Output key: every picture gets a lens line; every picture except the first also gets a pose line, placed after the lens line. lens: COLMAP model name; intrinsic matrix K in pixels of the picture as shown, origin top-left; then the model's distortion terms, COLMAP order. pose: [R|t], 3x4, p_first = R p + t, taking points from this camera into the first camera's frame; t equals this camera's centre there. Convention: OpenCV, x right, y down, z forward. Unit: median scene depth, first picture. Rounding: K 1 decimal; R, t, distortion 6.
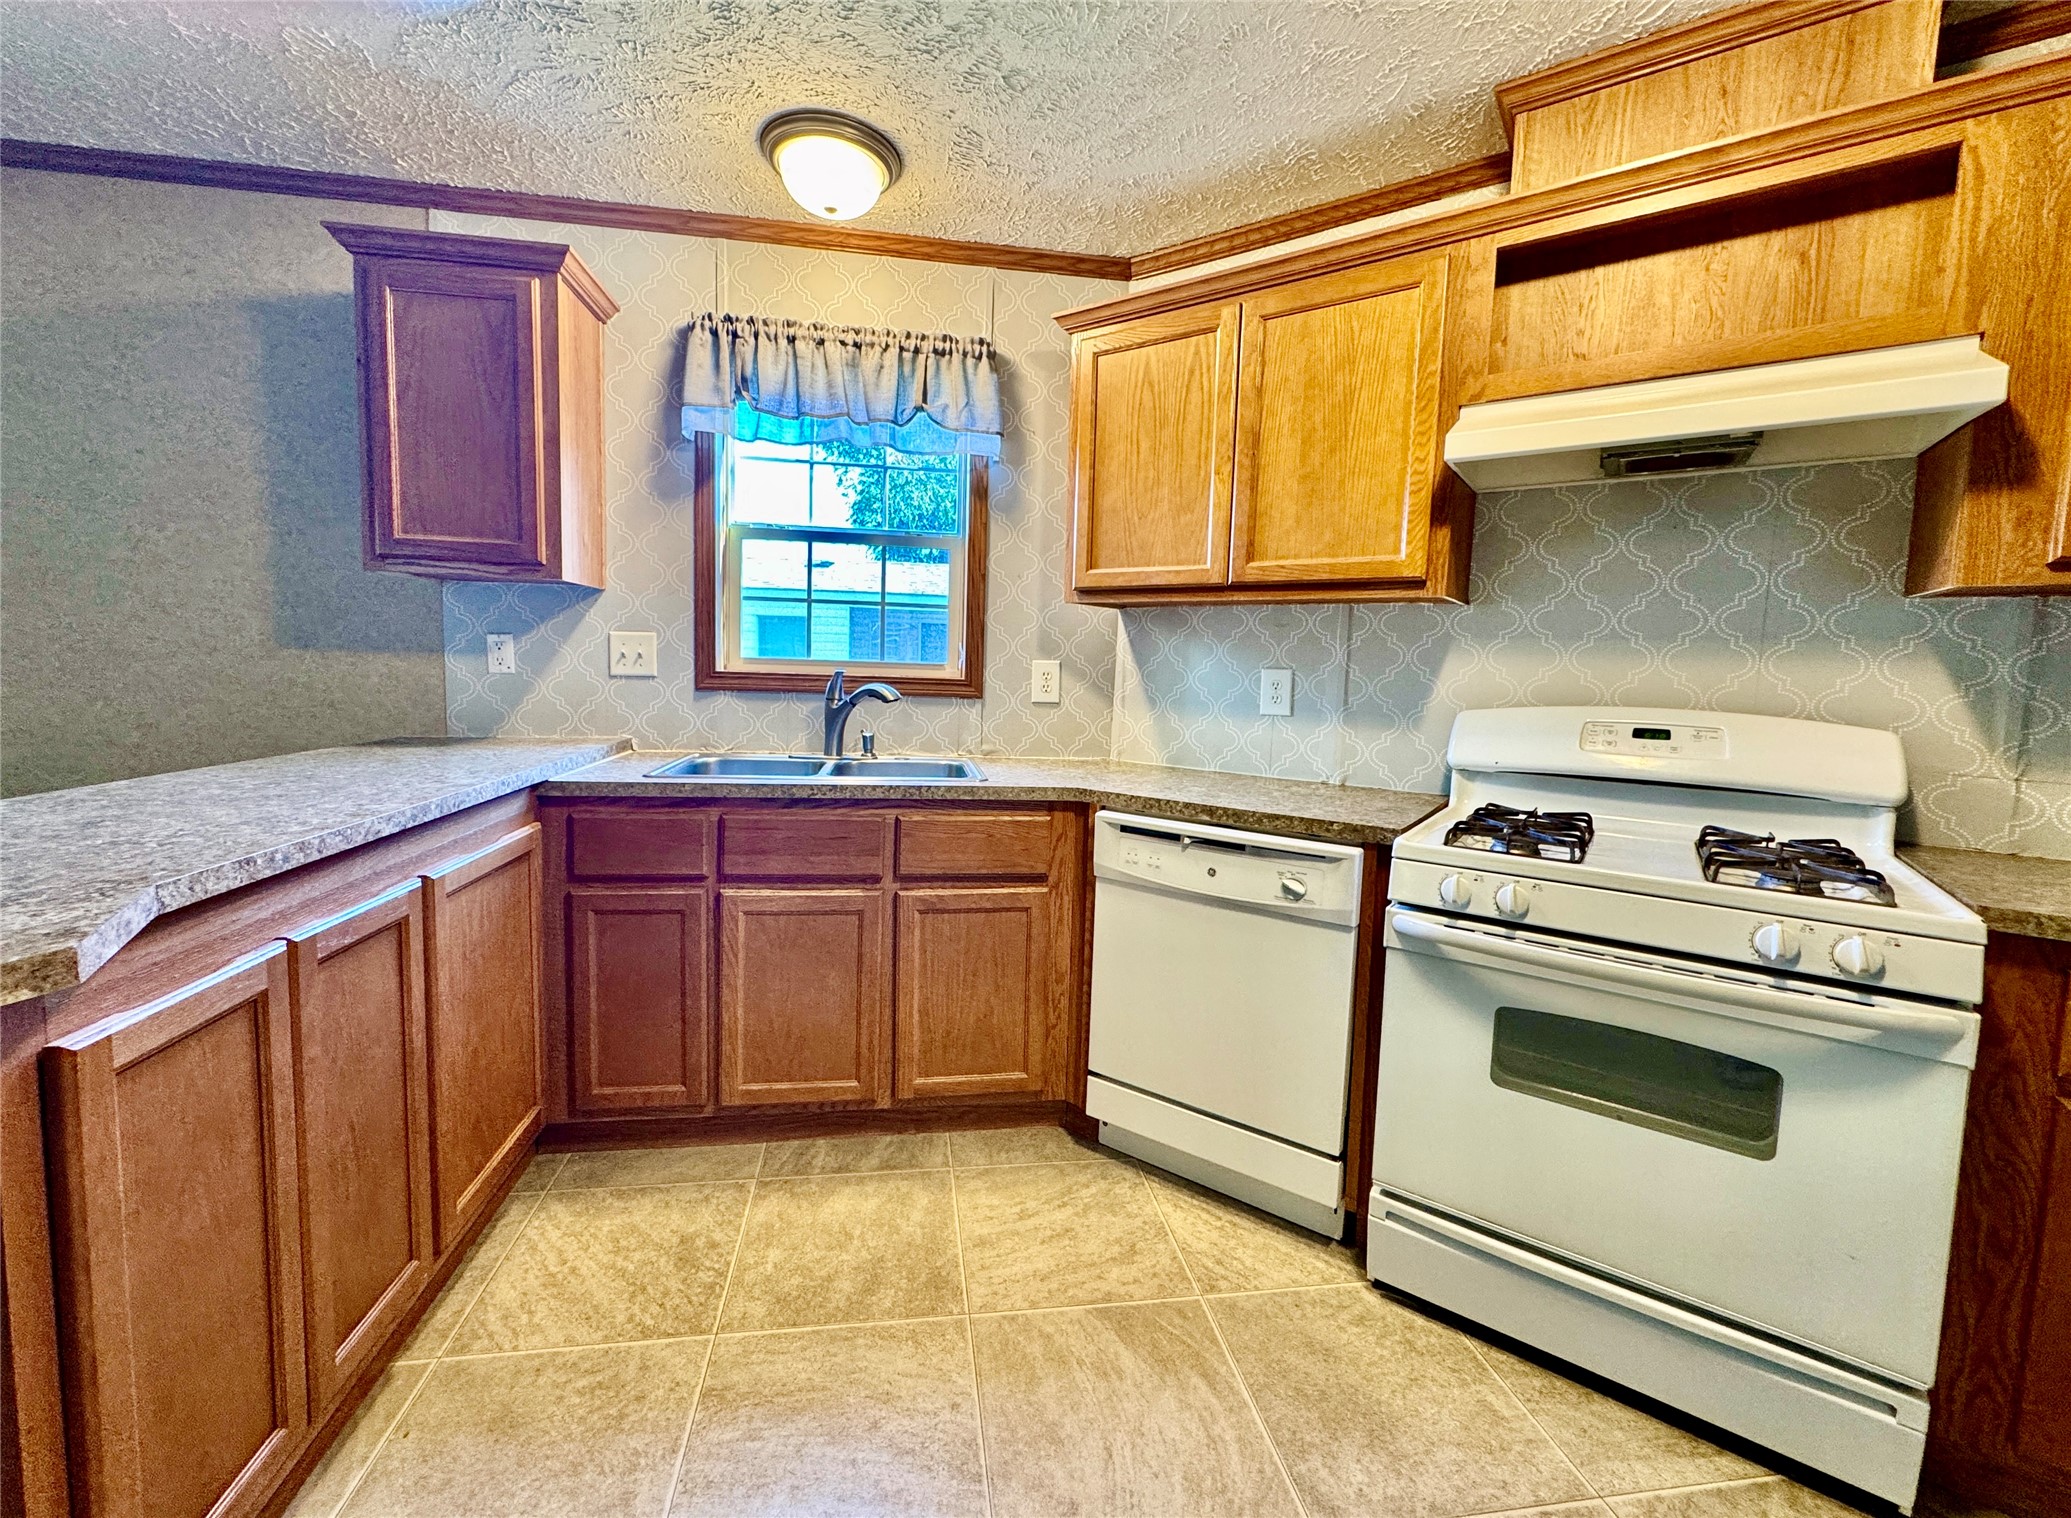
lens RADIAL K [[836.3, 0, 1002.6], [0, 836.3, 737.1], [0, 0, 1]] dist [-0.001622, 0.000212]
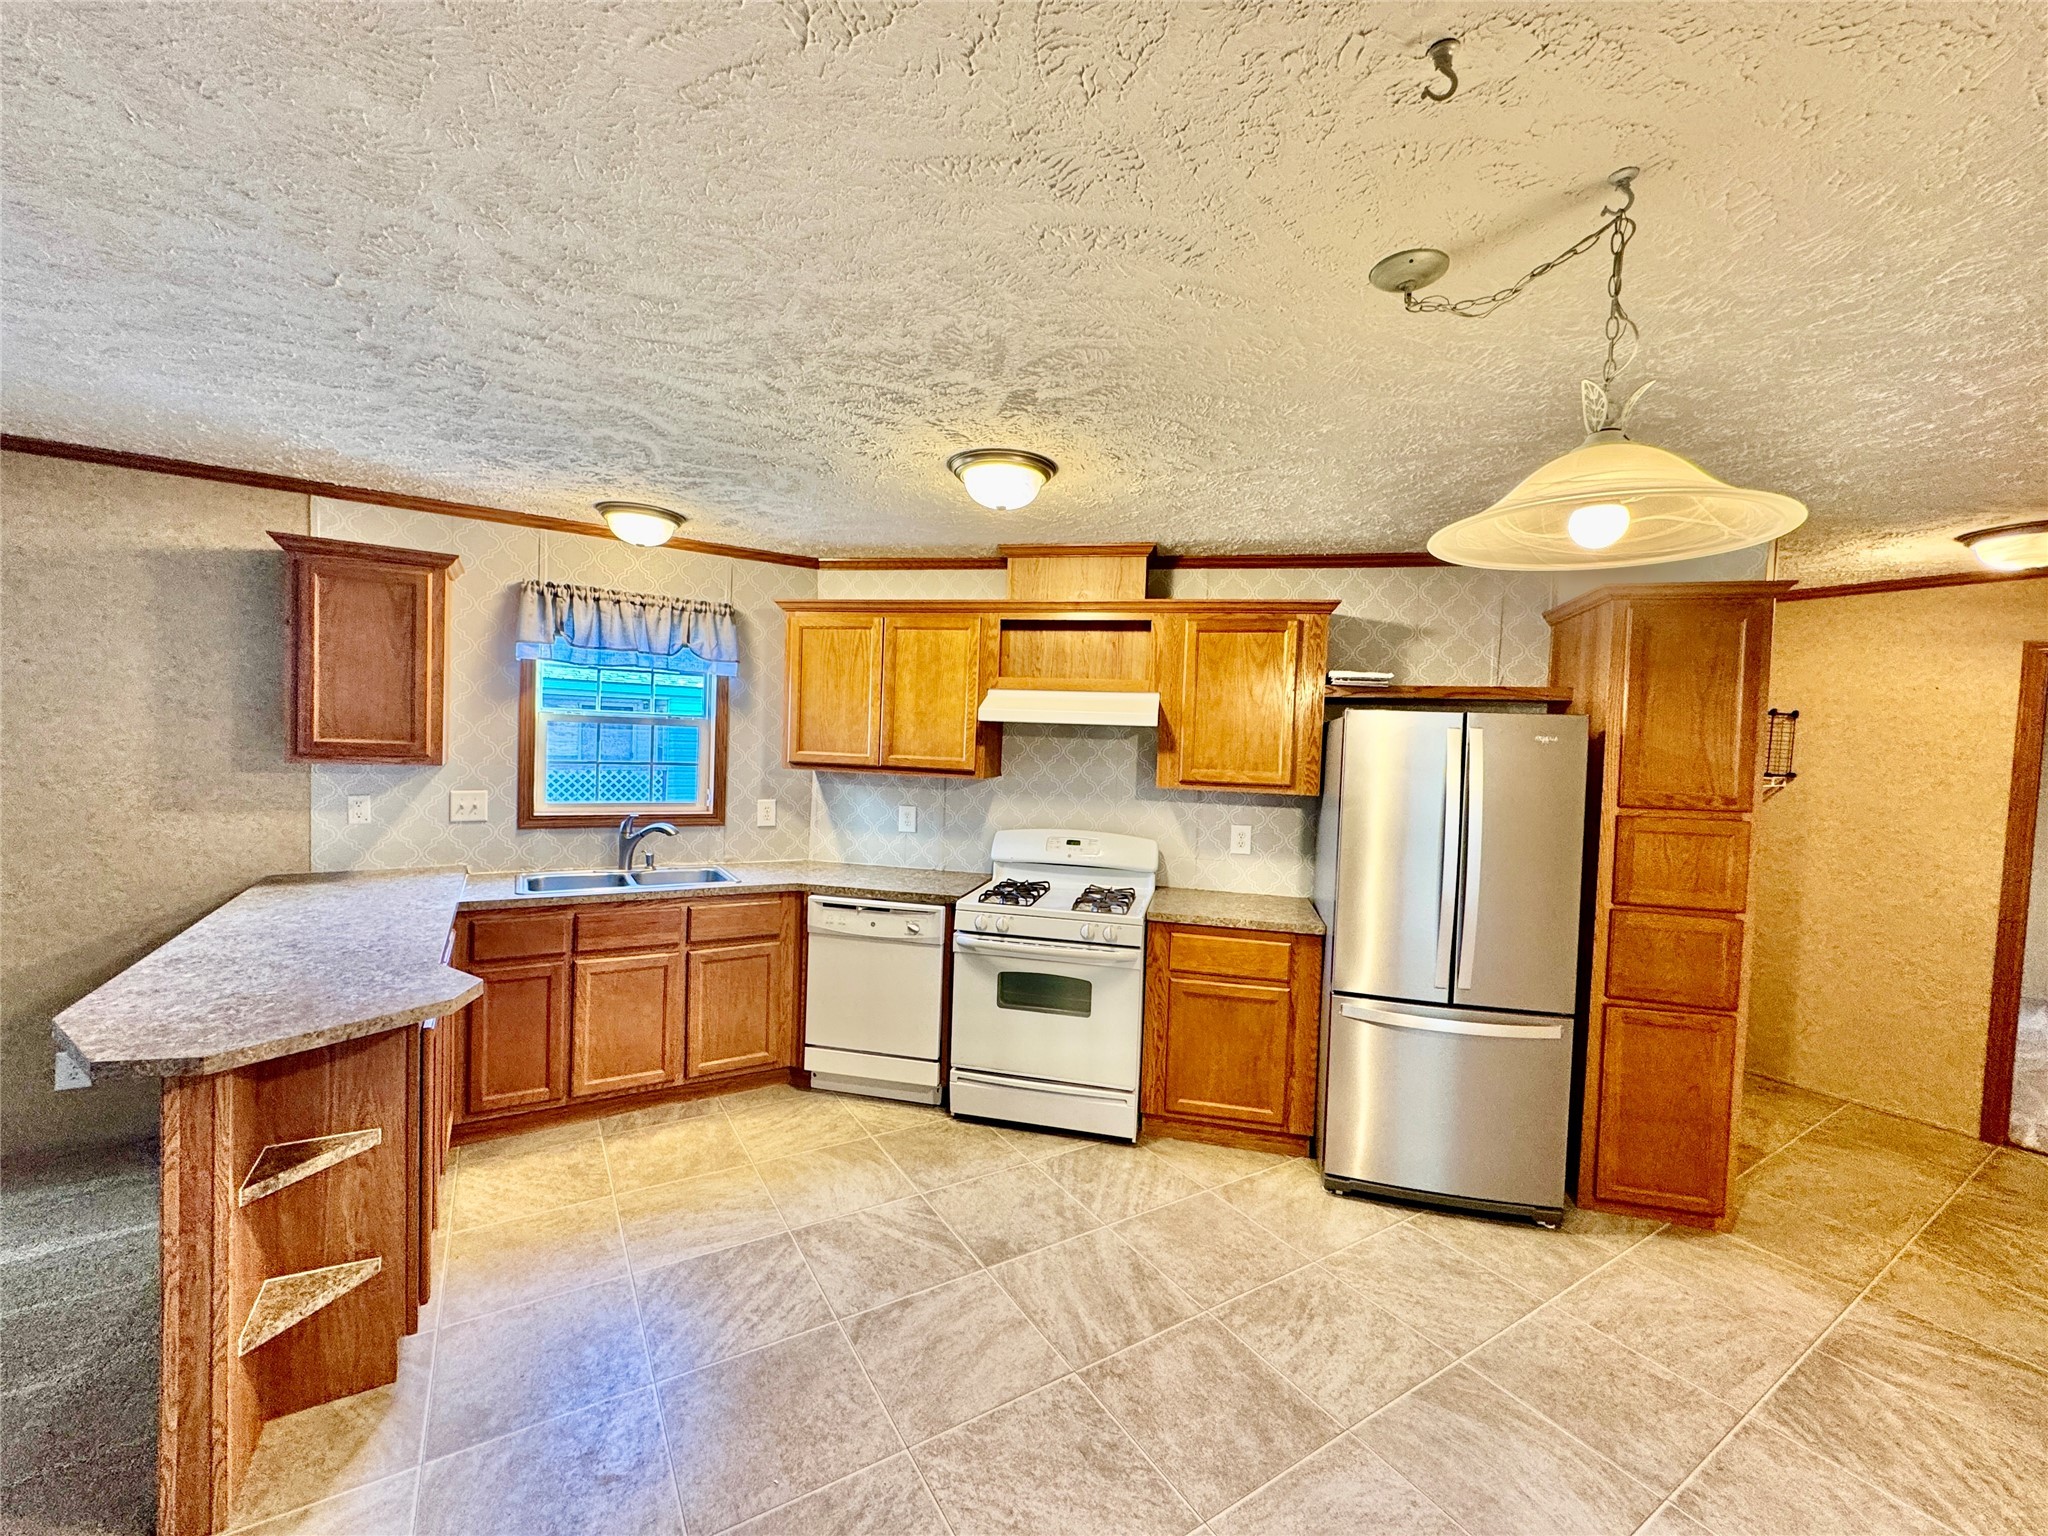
lens RADIAL K [[827.0, 0, 1031.4], [0, 827.0, 779.3], [0, 0, 1]] dist [-0.001622, 0.000212]
pose [[0.905664, -0.010307, 0.423870, -0.207469], [0.020825, 0.999579, -0.020189, -0.116683], [-0.423483, 0.027112, 0.905498, -0.823758]]
